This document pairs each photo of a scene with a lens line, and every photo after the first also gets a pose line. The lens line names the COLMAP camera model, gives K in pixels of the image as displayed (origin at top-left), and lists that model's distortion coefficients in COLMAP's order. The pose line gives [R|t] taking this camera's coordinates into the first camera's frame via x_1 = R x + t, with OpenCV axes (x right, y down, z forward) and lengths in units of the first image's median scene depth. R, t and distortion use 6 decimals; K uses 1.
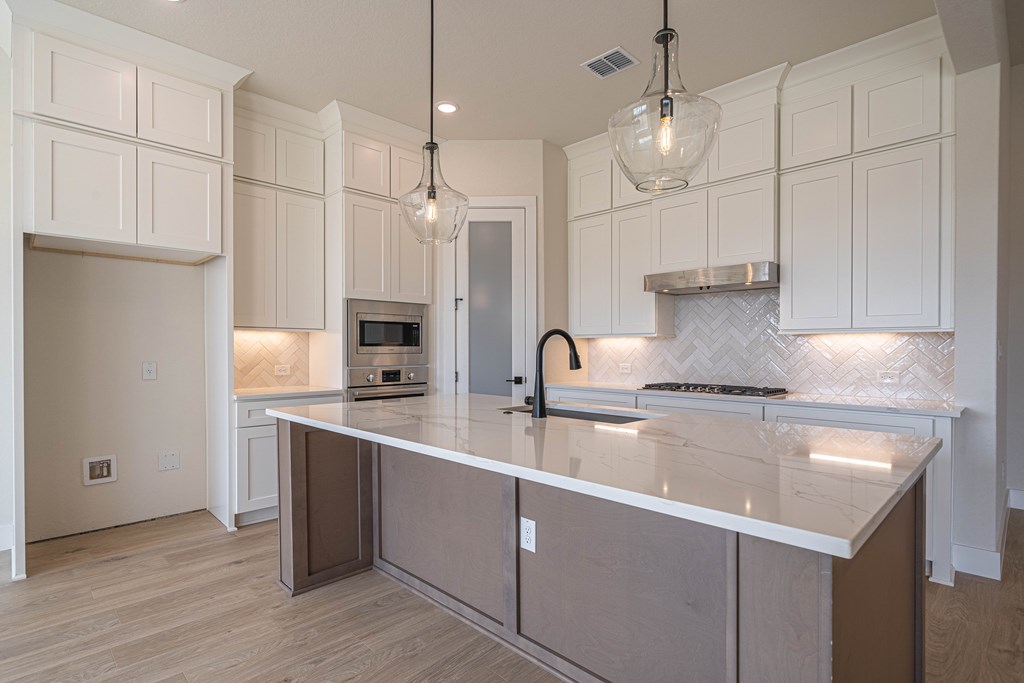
lens RADIAL K [[509.6, 0, 511.8], [0, 509.6, 347.7], [0, 0, 1]] dist [0.001802, 0.000060]
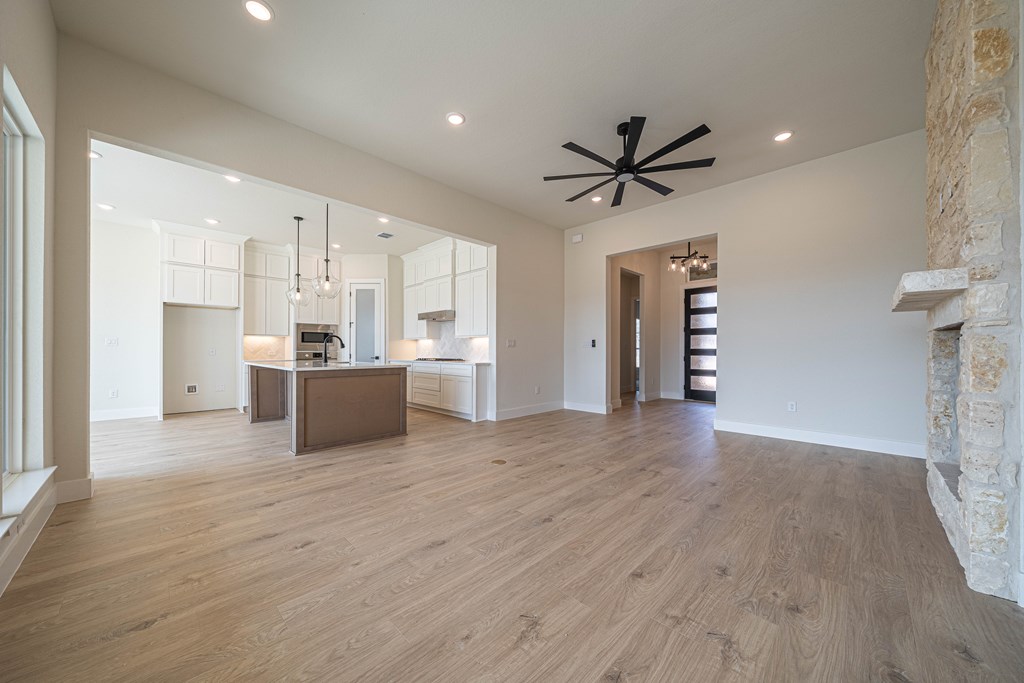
lens RADIAL K [[359.0, 0, 509.8], [0, 359.0, 347.7], [0, 0, 1]] dist [-0.002809, -0.000194]
pose [[0.999956, 0.001326, 0.009272, 0.765360], [-0.001266, 0.999978, -0.006455, 0.035847], [-0.009281, 0.006443, 0.999936, -0.808626]]
